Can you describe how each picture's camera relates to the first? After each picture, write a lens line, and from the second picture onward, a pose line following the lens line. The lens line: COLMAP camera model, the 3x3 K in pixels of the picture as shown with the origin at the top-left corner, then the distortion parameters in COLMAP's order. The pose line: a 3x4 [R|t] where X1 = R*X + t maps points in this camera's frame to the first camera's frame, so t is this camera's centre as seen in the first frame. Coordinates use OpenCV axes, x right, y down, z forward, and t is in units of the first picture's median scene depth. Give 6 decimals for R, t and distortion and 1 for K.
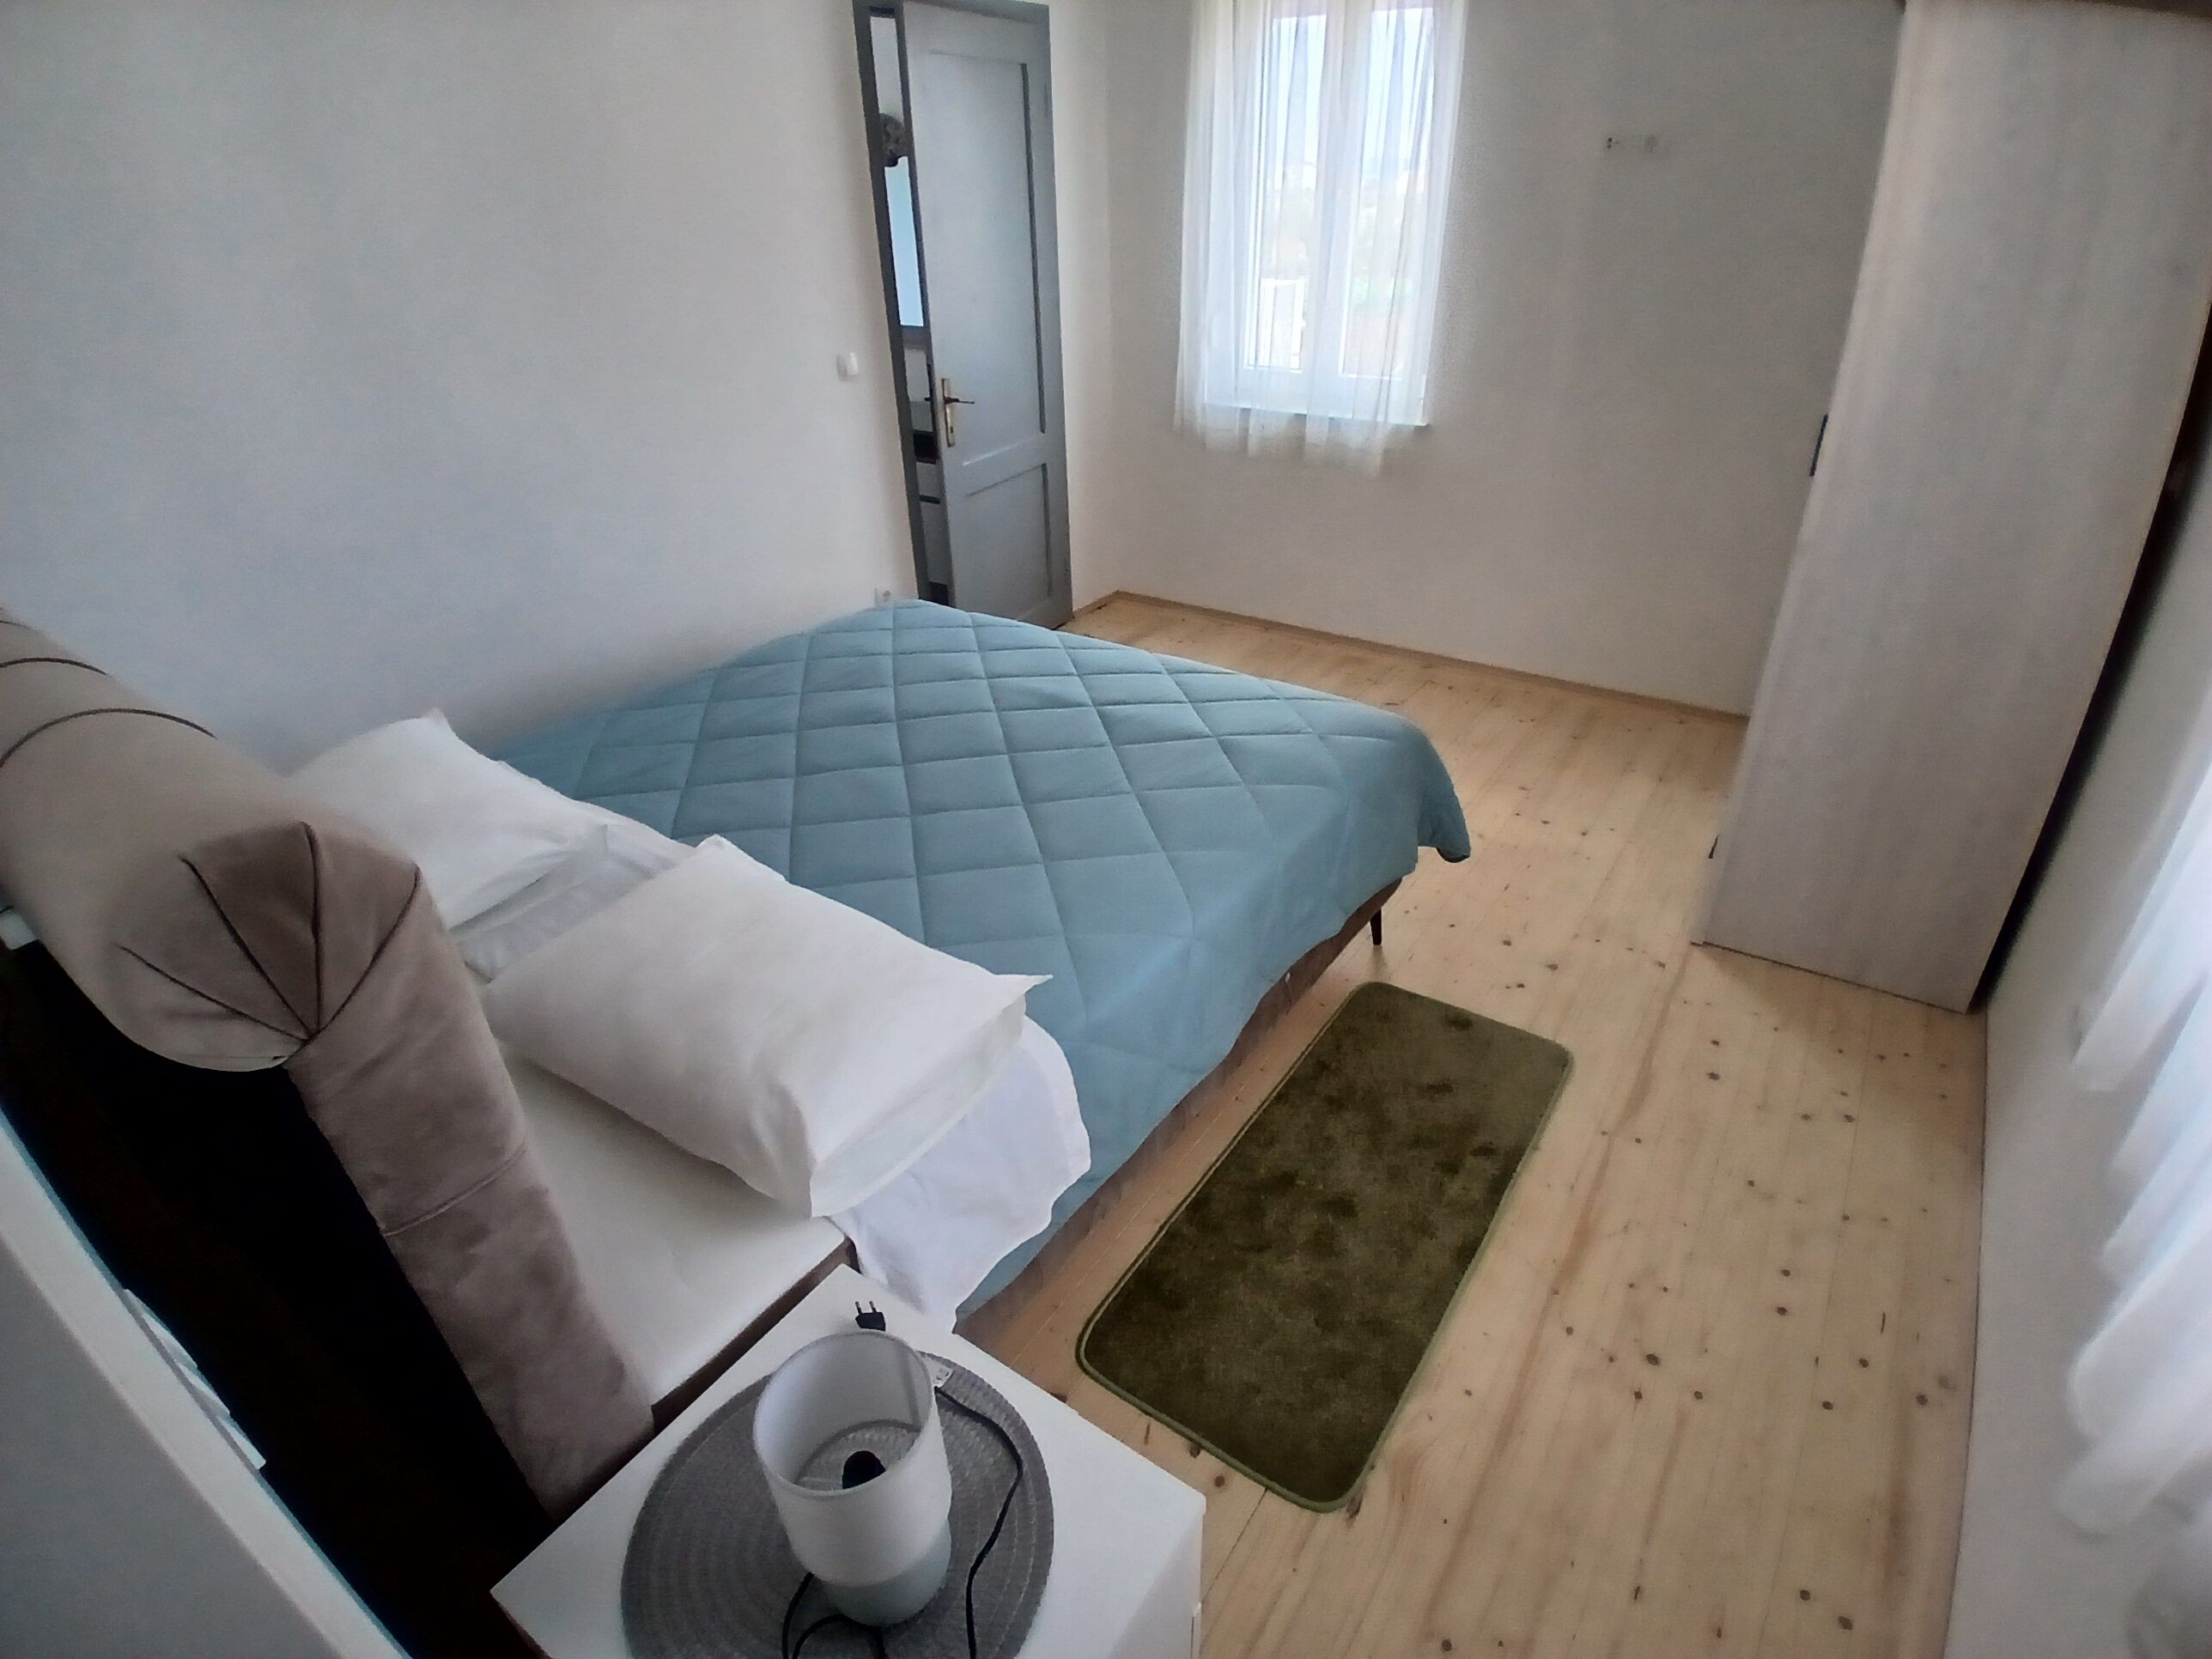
lens RADIAL K [[1105.4, 0, 1112.8], [0, 1105.4, 840.3], [0, 0, 1]] dist [-0.001478, -0.047859]
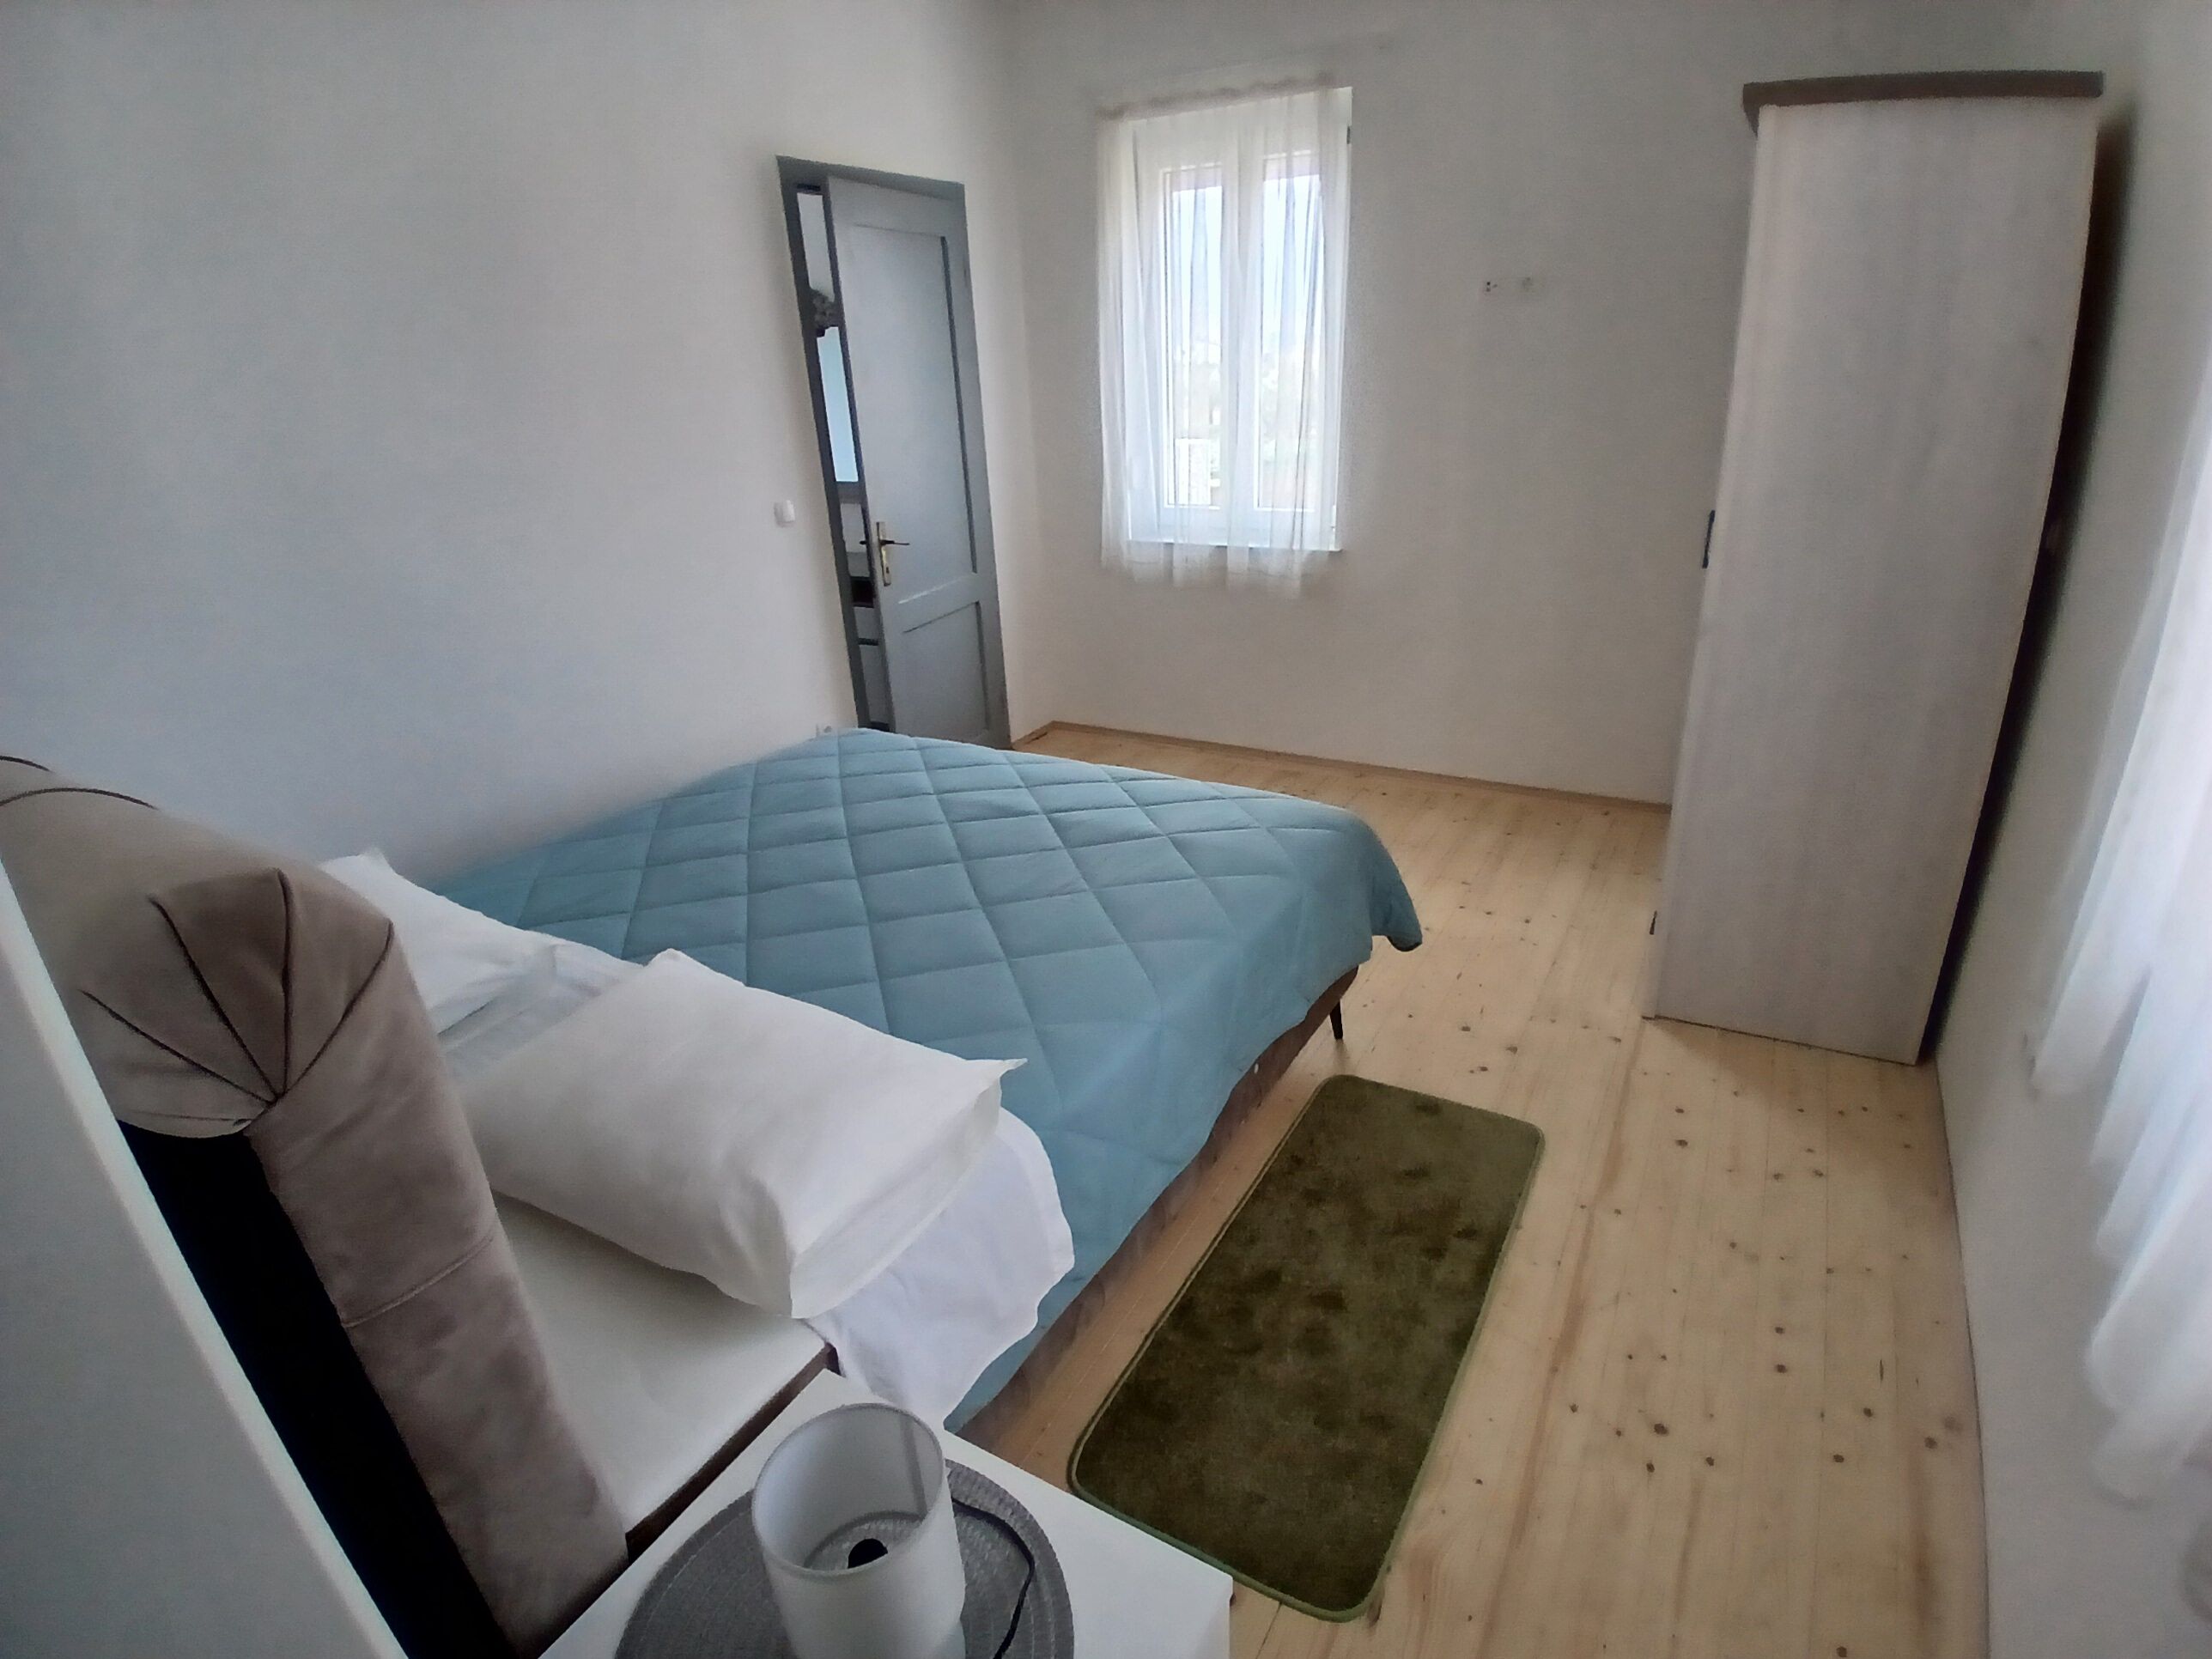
lens RADIAL K [[1104.3, 0, 1117.5], [0, 1104.3, 839.7], [0, 0, 1]] dist [-0.001290, -0.046948]
pose [[0.996720, -0.051464, 0.062453, -0.017391], [0.059054, 0.990206, -0.126510, 0.039016], [-0.055330, 0.129783, 0.989997, -0.001238]]
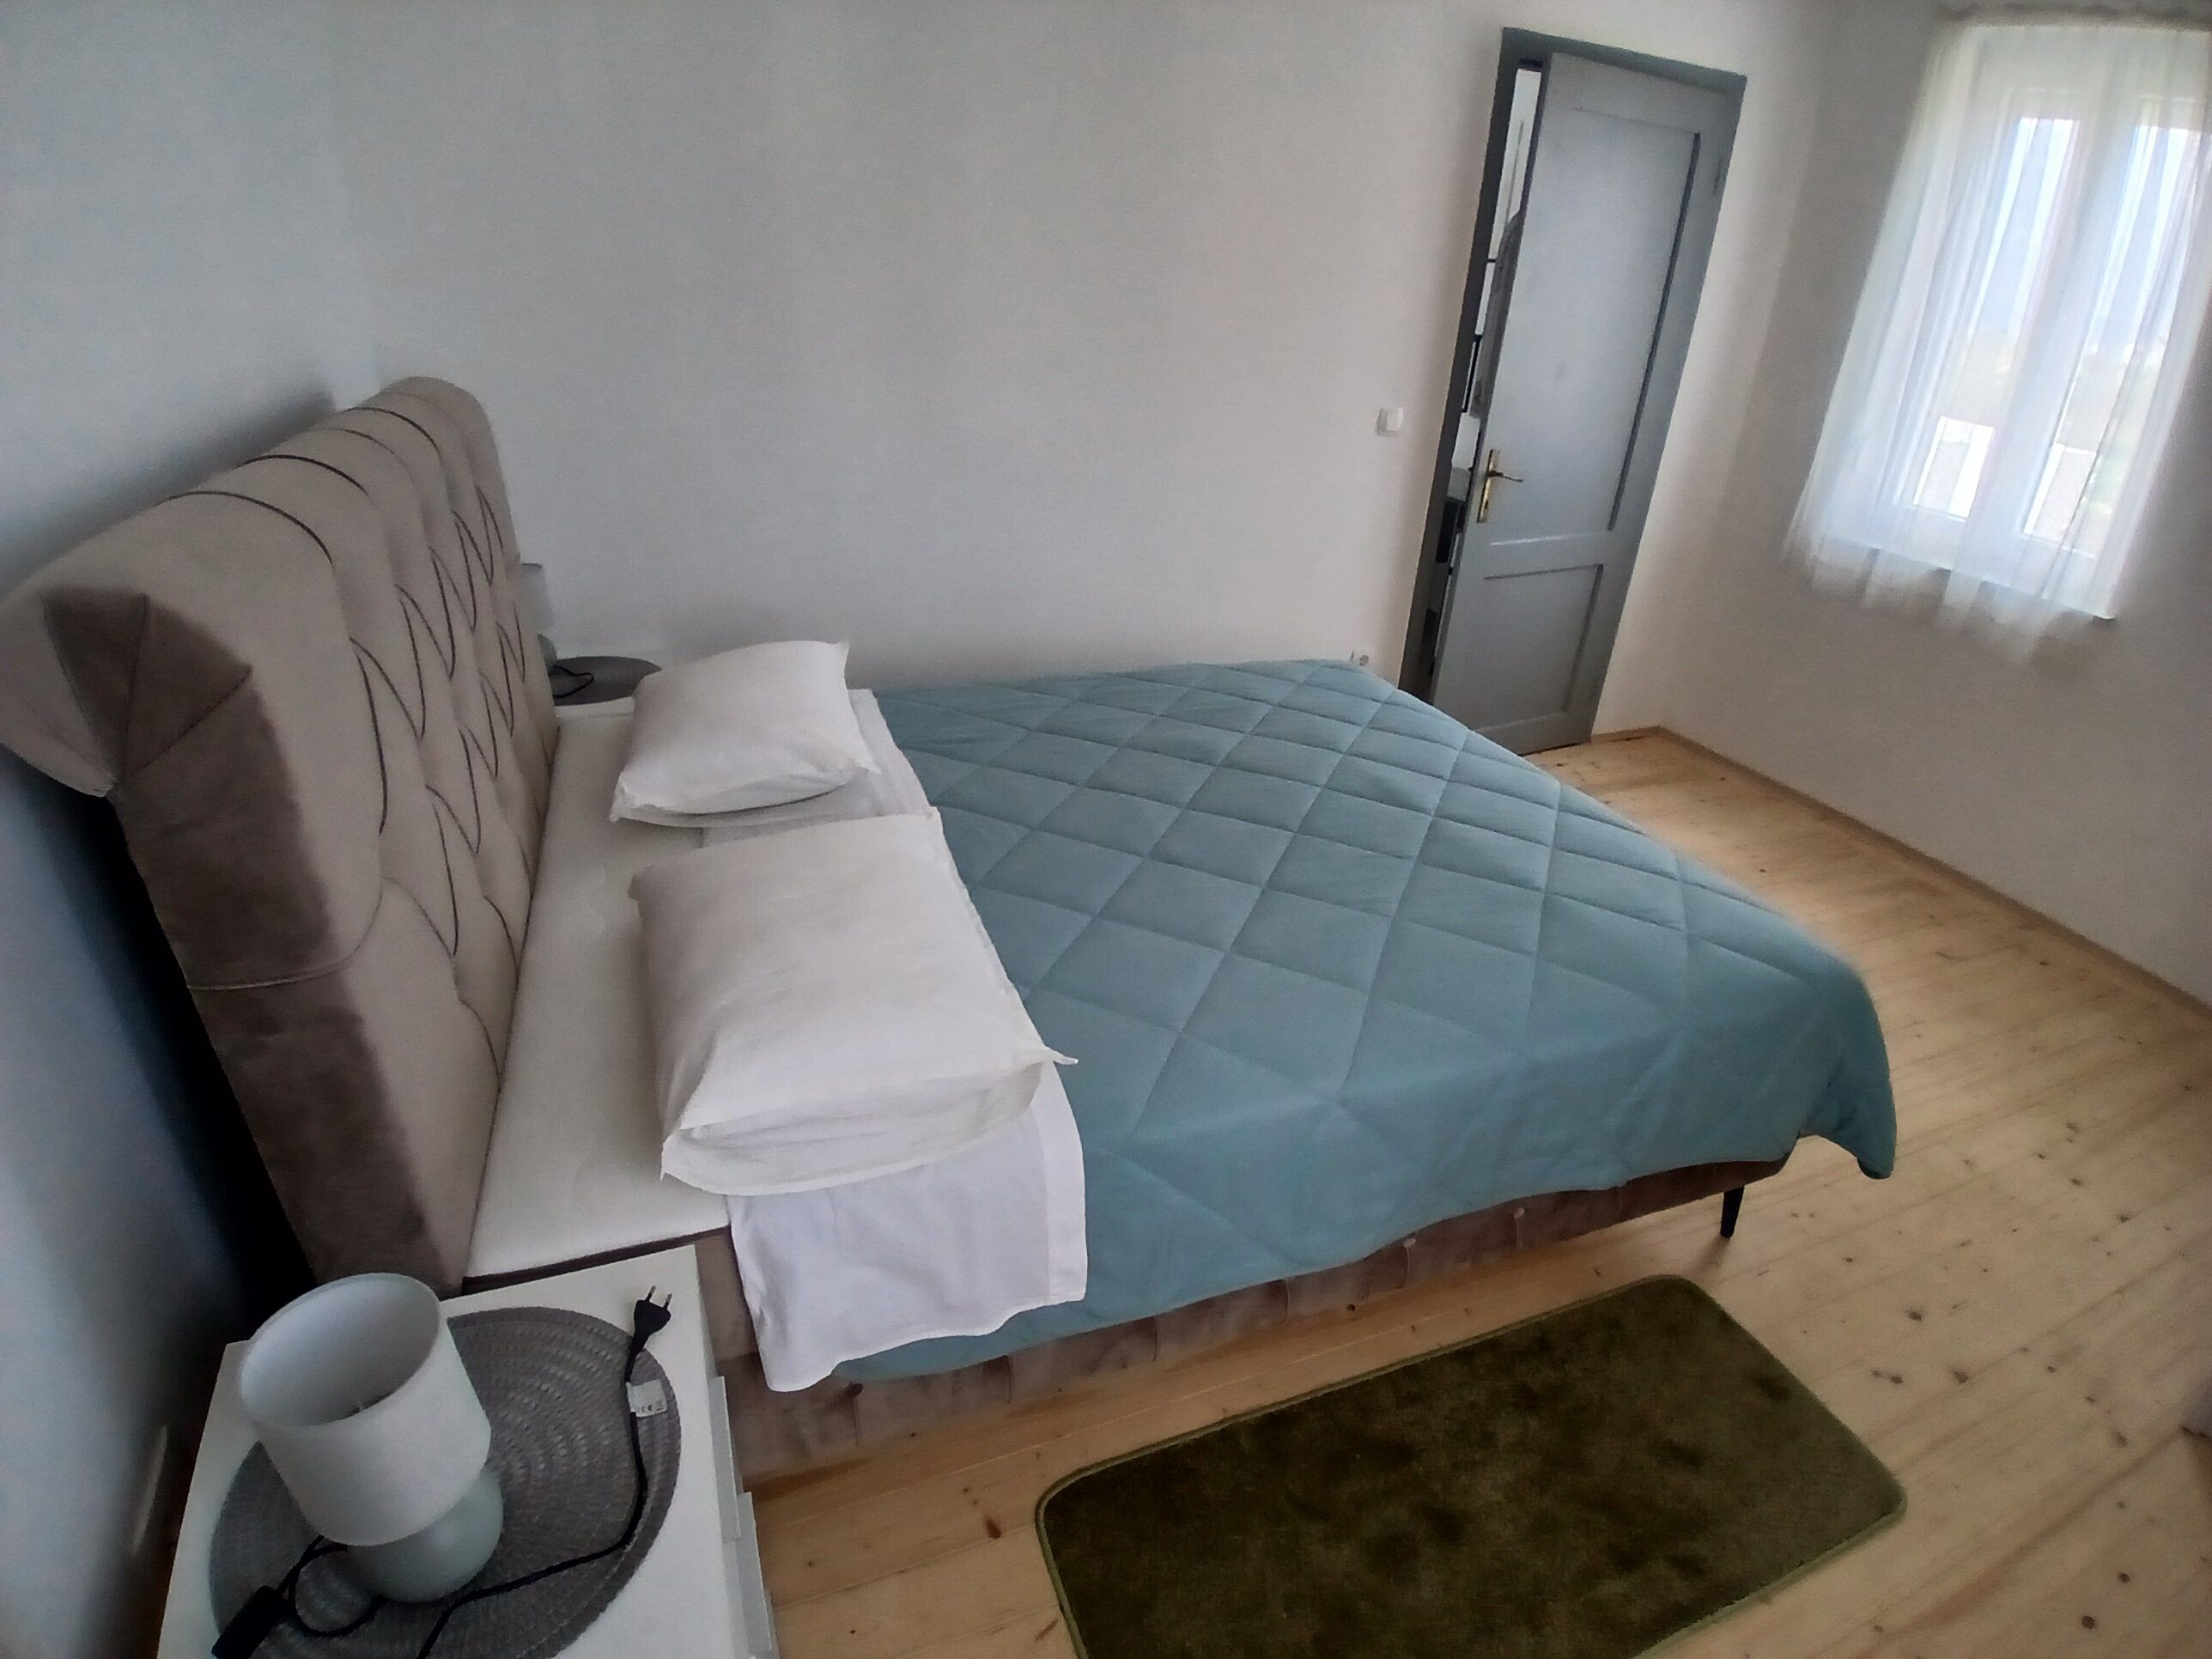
lens RADIAL K [[1116.9, 0, 1106.0], [0, 1116.9, 829.5], [0, 0, 1]] dist [0.000386, -0.047346]
pose [[0.827198, 0.302659, -0.473435, 0.211359], [-0.337246, 0.941333, 0.012534, -0.042262], [0.449454, 0.149296, 0.880740, 0.149705]]
